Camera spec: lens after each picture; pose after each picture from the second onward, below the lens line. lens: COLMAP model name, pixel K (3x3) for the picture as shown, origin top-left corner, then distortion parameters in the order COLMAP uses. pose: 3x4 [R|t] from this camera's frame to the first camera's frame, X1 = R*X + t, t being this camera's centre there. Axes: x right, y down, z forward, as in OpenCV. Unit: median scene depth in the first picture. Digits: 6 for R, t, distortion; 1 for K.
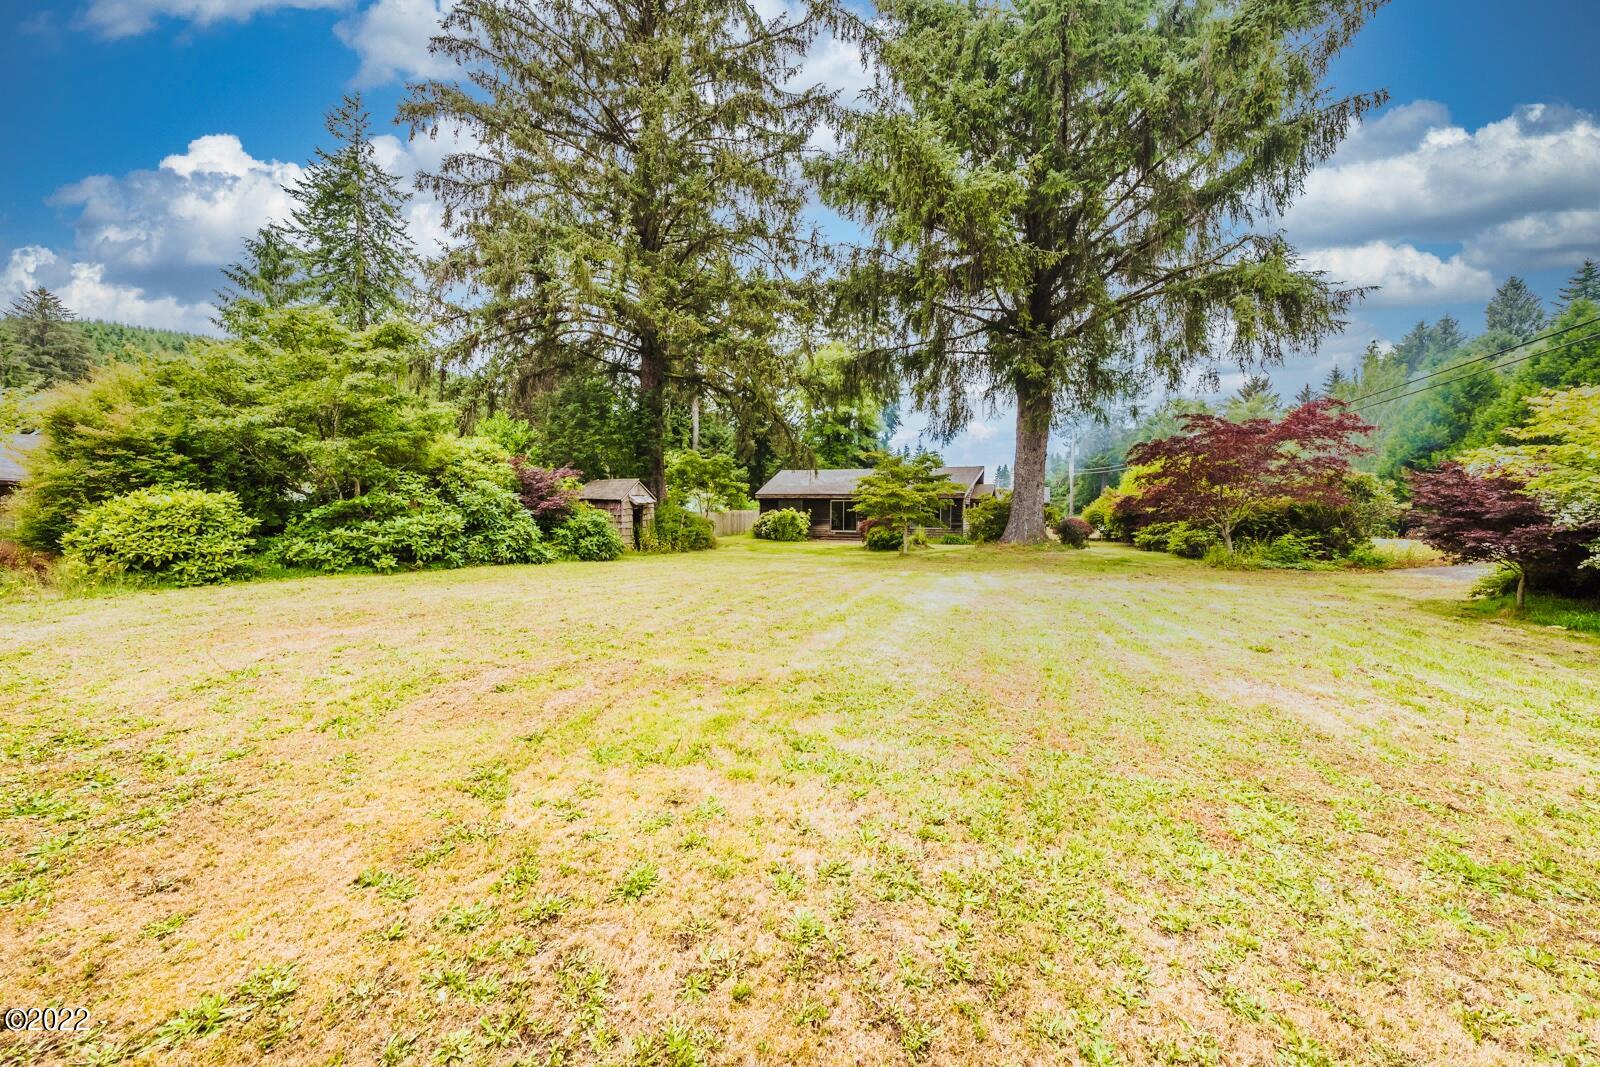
lens RADIAL K [[572.4, 0, 795.0], [0, 572.4, 525.6], [0, 0, 1]] dist [-0.001451, 0.000020]
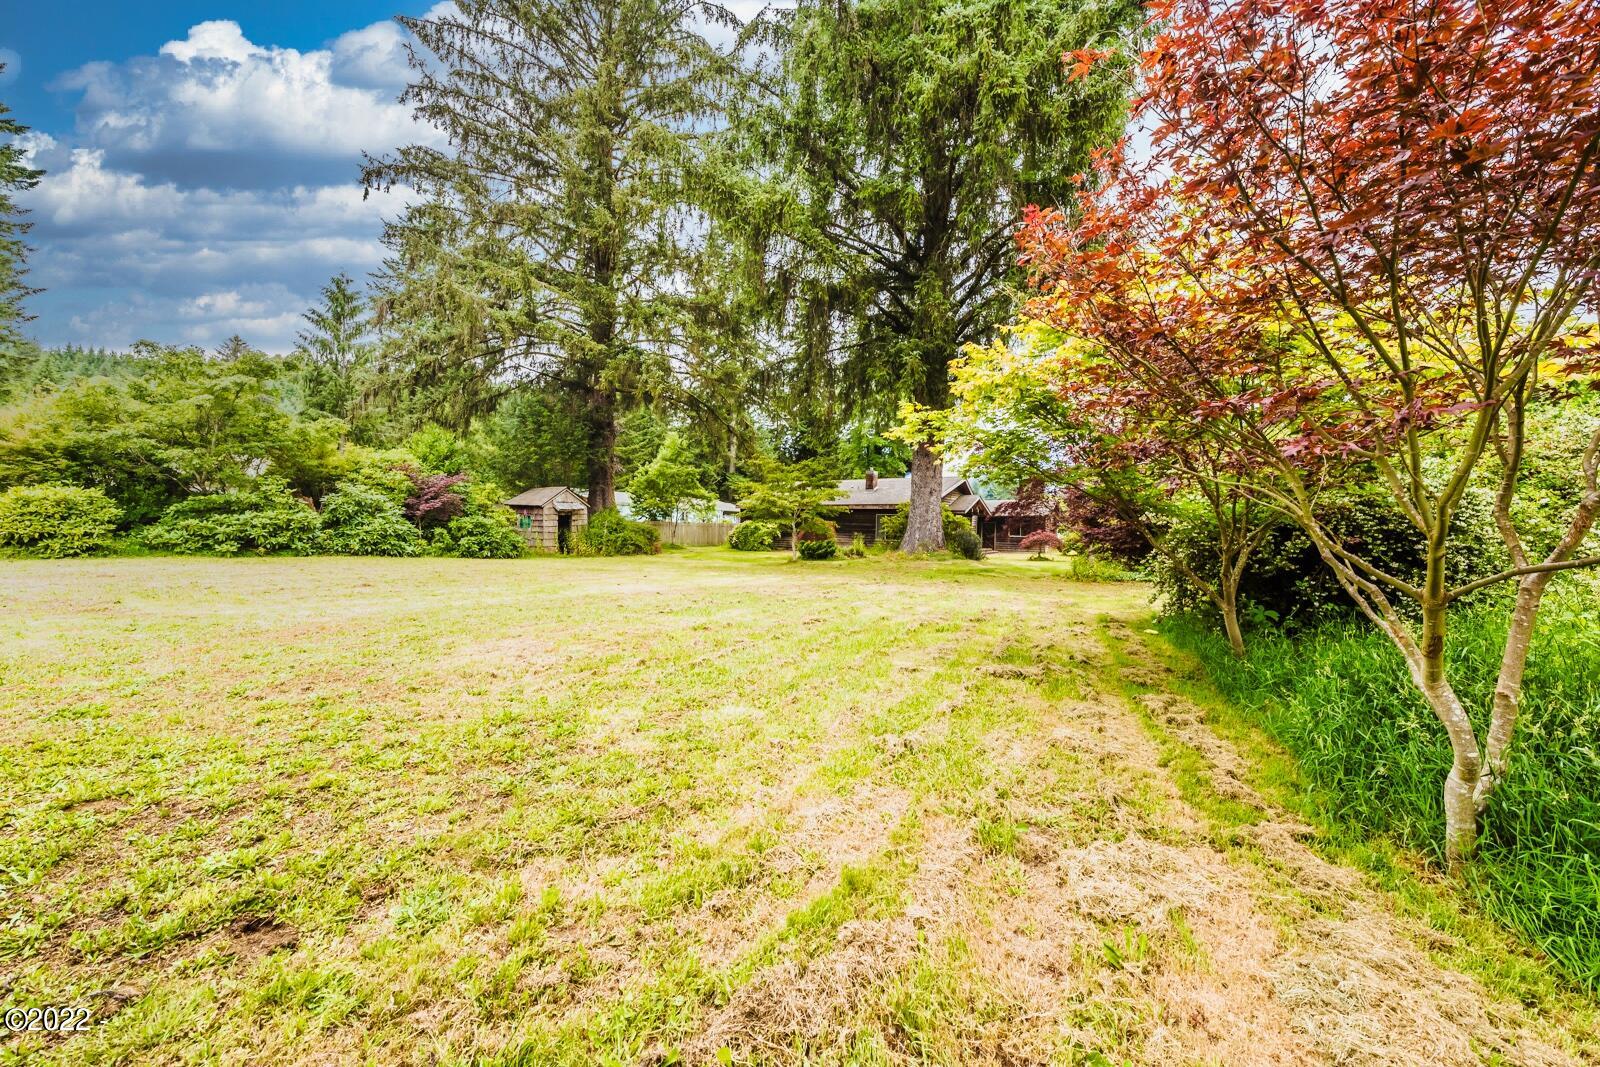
lens RADIAL K [[572.4, 0, 734.0], [0, 572.4, 528.8], [0, 0, 1]] dist [-0.001451, 0.000020]
pose [[0.984297, 0.012891, -0.176050, 0.481427], [-0.016320, 0.999704, -0.018045, 0.023598], [0.175765, 0.020635, 0.984216, -0.017592]]
